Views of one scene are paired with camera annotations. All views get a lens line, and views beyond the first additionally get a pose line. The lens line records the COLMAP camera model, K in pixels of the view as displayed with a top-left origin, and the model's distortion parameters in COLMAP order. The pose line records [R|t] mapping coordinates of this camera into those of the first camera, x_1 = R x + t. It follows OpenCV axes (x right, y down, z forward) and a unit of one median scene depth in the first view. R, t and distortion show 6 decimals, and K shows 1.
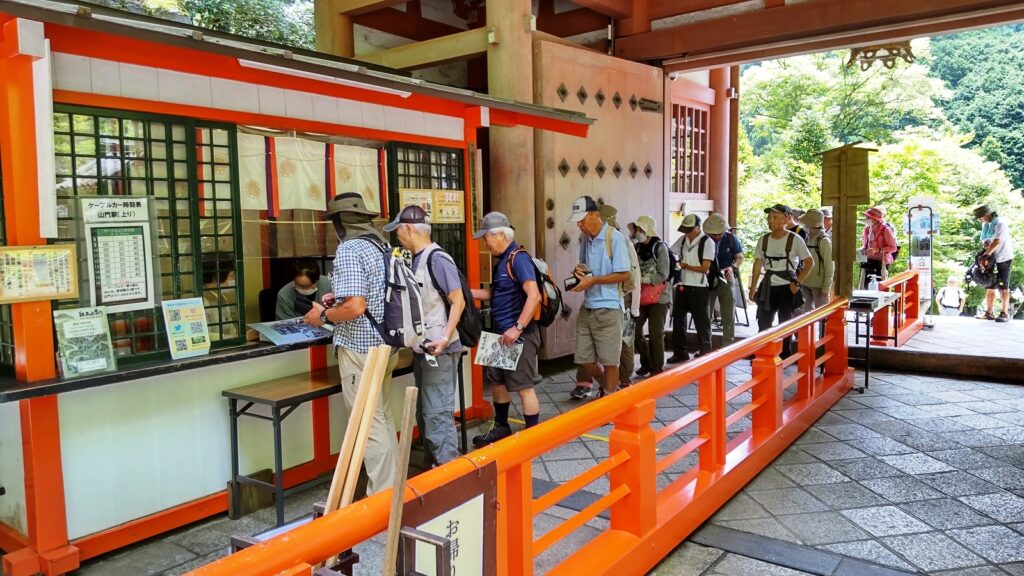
lens RADIAL K [[720.6, 0, 513.3], [0, 720.6, 284.6], [0, 0, 1]] dist [0.050871, -0.105511]
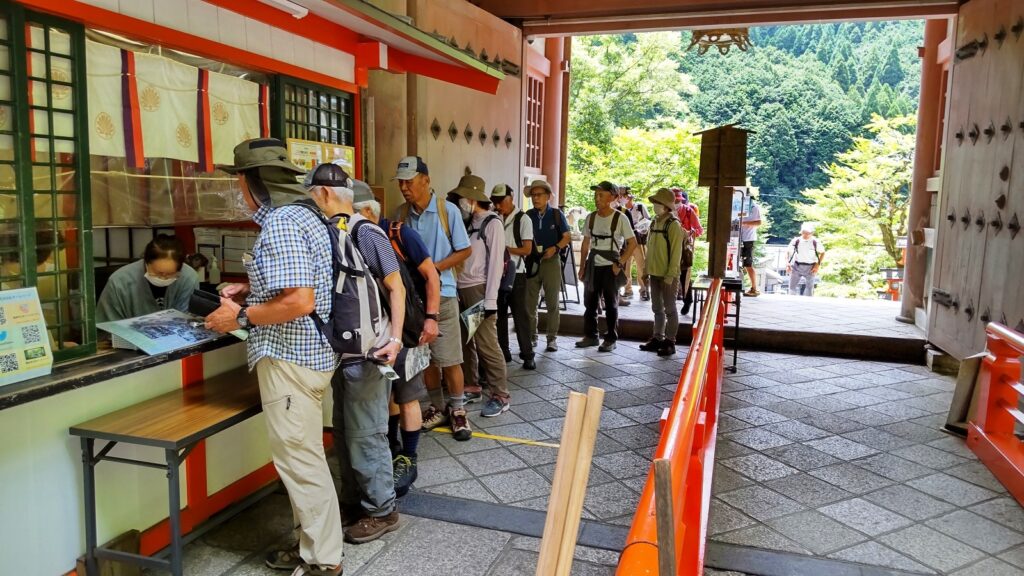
lens RADIAL K [[720.6, 0, 513.3], [0, 720.6, 284.6], [0, 0, 1]] dist [0.050871, -0.105511]
pose [[0.943933, -0.002893, 0.330126, -0.192191], [-0.009750, 0.999281, 0.036634, -0.009962], [-0.329994, -0.037799, 0.943226, 0.200392]]
